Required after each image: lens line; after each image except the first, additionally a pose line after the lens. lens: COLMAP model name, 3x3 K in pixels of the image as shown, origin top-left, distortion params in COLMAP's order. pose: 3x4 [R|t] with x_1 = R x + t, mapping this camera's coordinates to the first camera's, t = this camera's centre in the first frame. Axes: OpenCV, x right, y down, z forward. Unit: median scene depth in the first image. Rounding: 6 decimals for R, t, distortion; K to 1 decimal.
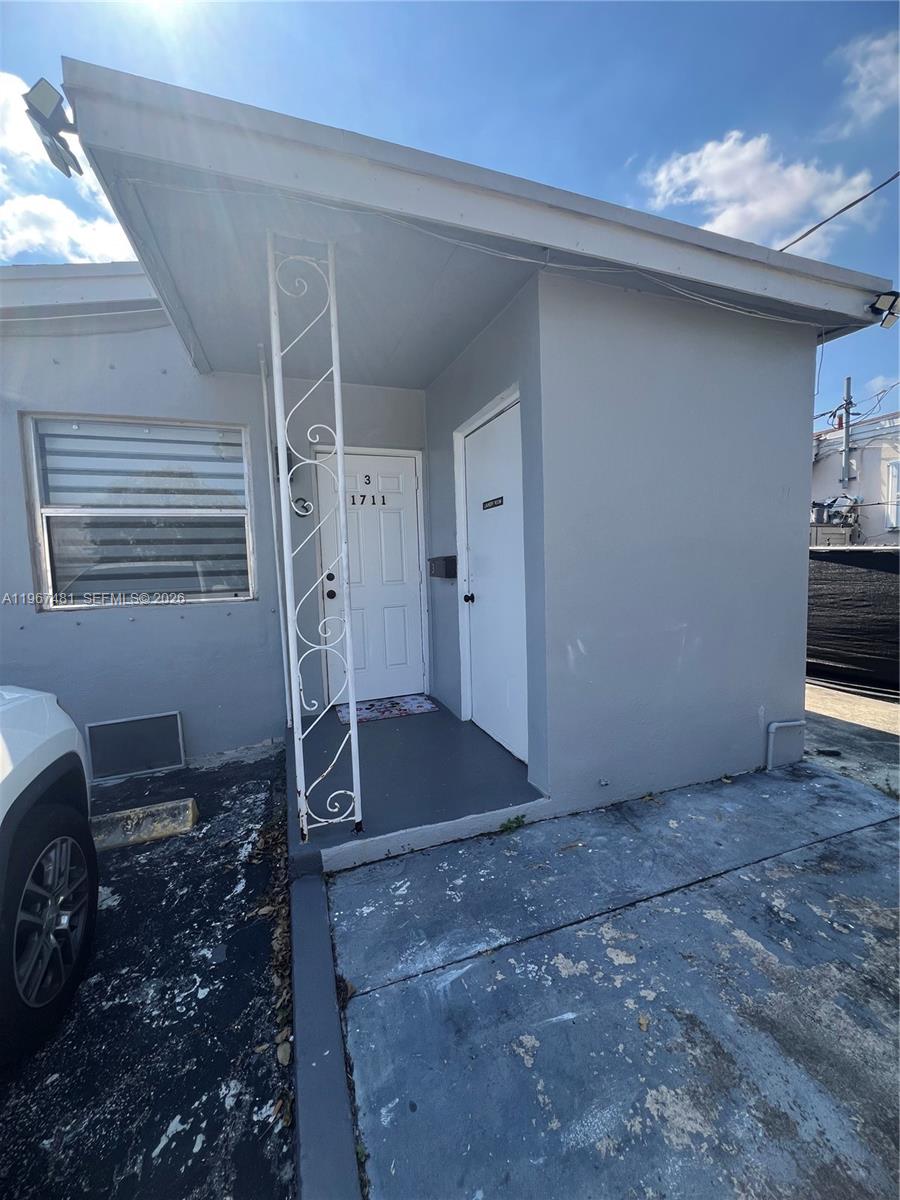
lens RADIAL K [[485.2, 0, 452.3], [0, 485.2, 601.3], [0, 0, 1]] dist [-0.000888, 0.000573]
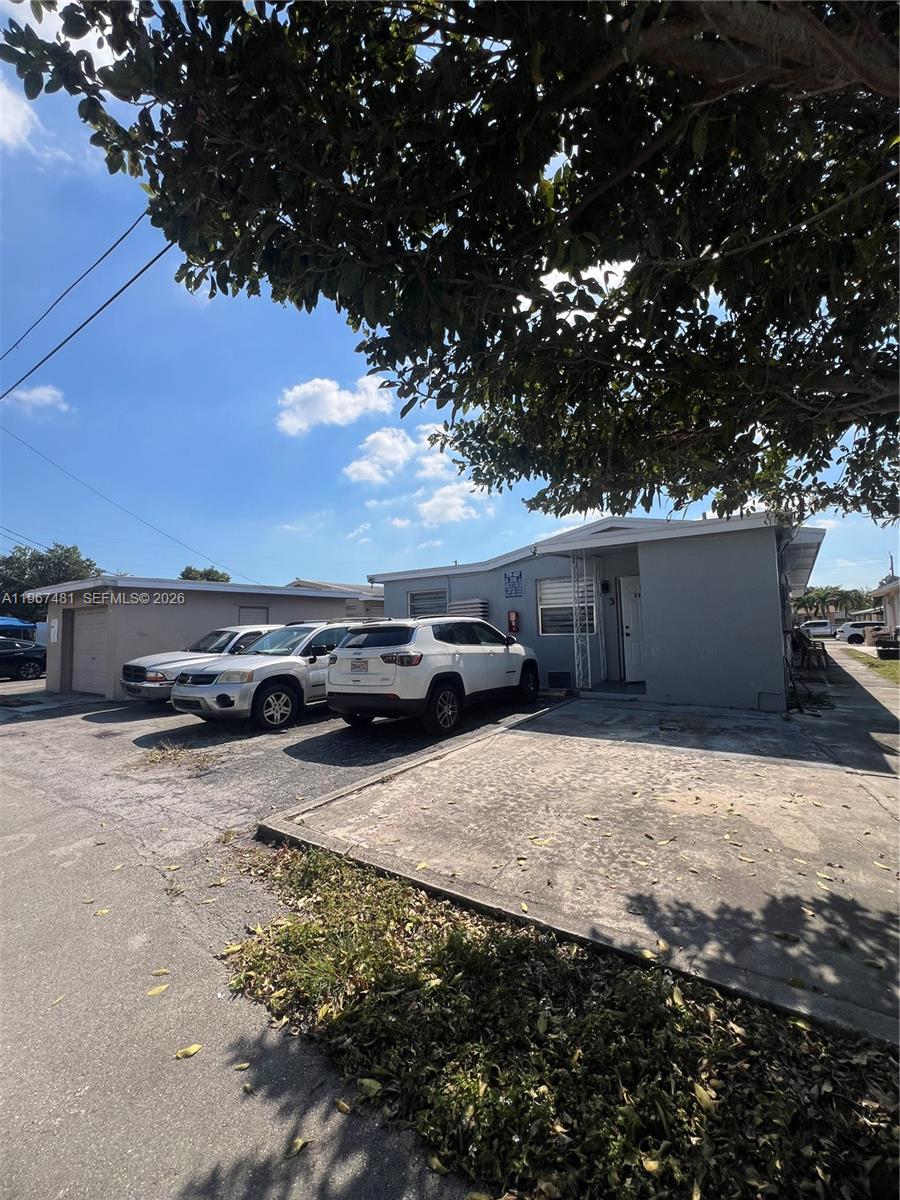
lens RADIAL K [[485.2, 0, 448.4], [0, 485.2, 593.8], [0, 0, 1]] dist [-0.000888, 0.000573]
pose [[0.580780, -0.041025, -0.813026, 2.191760], [-0.053840, 0.994607, -0.088648, 0.092834], [0.812278, 0.095258, 0.575439, -2.104801]]
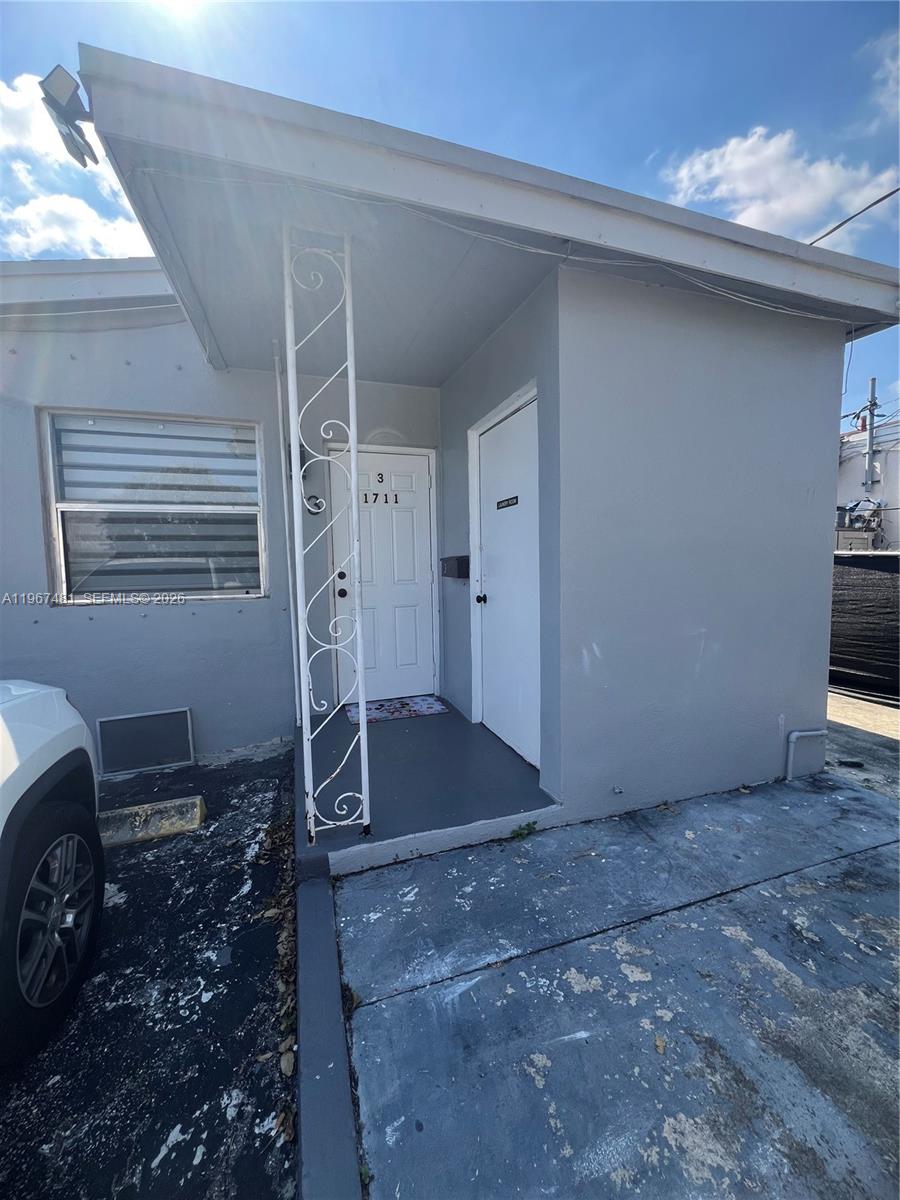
lens RADIAL K [[485.2, 0, 452.4], [0, 485.2, 601.0], [0, 0, 1]] dist [-0.000888, 0.000573]
pose [[0.999663, 0.014880, -0.021273, -0.005237], [-0.014894, 0.999889, -0.000501, -0.000860], [0.021263, 0.000817, 0.999774, 0.019518]]
